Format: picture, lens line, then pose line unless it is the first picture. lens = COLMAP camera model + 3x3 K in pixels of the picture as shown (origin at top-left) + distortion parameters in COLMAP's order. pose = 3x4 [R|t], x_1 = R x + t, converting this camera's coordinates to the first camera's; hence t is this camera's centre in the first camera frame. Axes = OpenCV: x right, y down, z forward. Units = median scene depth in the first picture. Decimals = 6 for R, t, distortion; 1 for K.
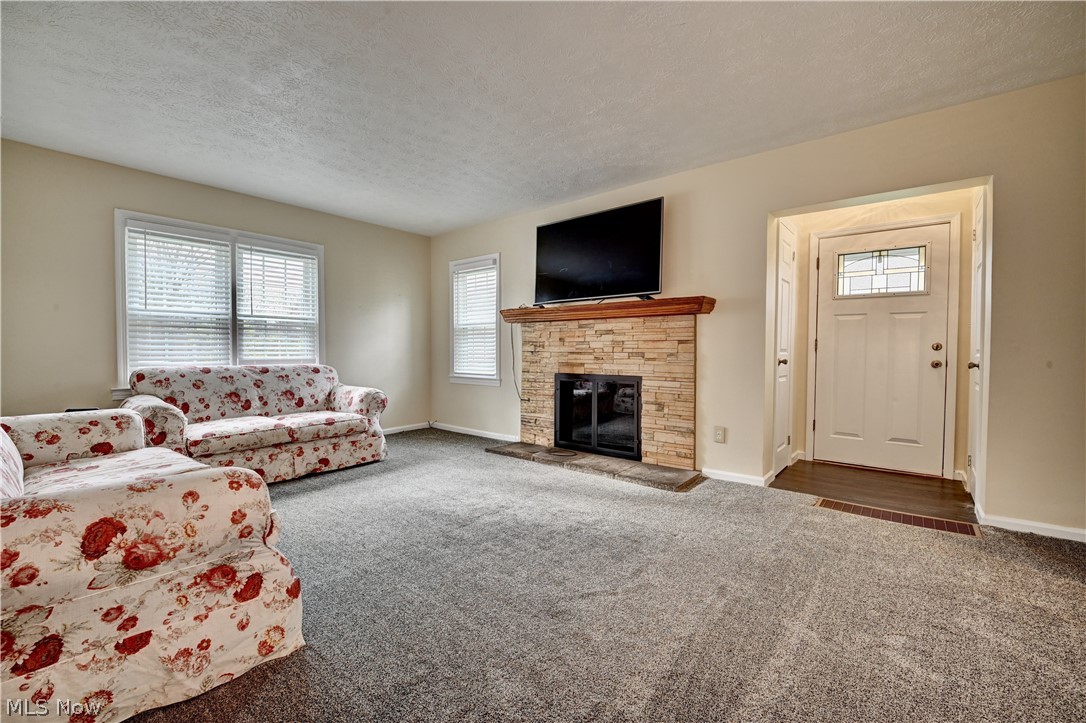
lens RADIAL K [[455.7, 0, 543.0], [0, 455.7, 361.5], [0, 0, 1]] dist [-0.011344, -0.000432]
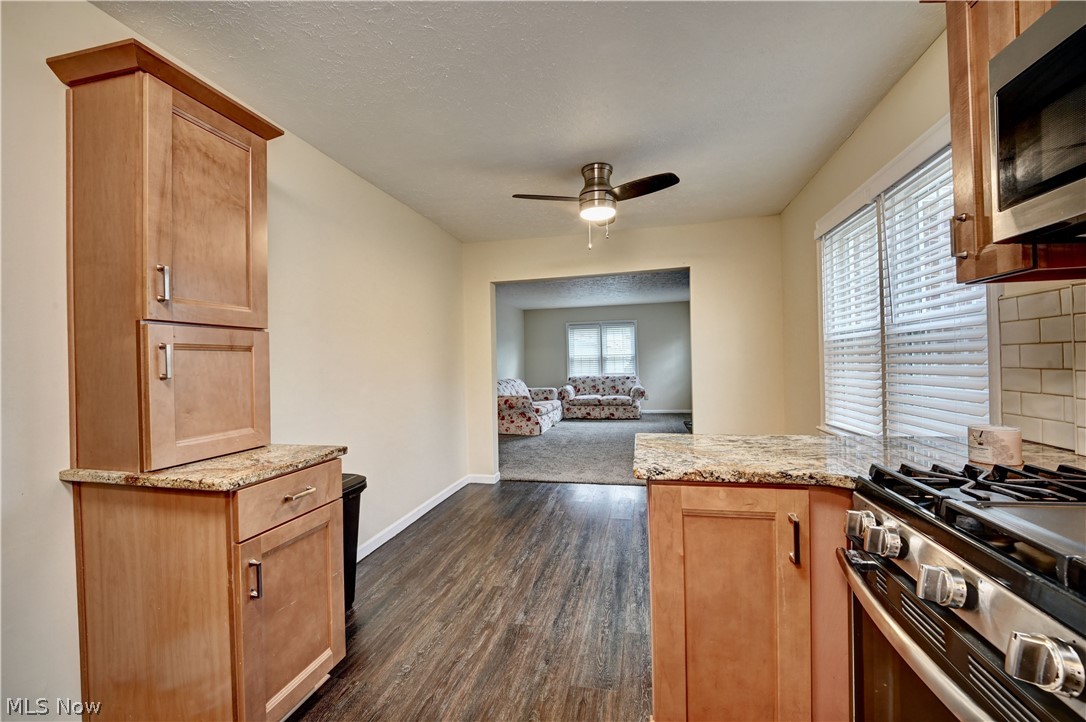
lens RADIAL K [[455.7, 0, 543.0], [0, 455.7, 361.0], [0, 0, 1]] dist [-0.011344, -0.000432]
pose [[0.449984, -0.014710, -0.892916, 0.873720], [-0.000710, 0.999858, -0.016830, -0.017457], [0.893036, 0.008207, 0.449909, -0.258378]]
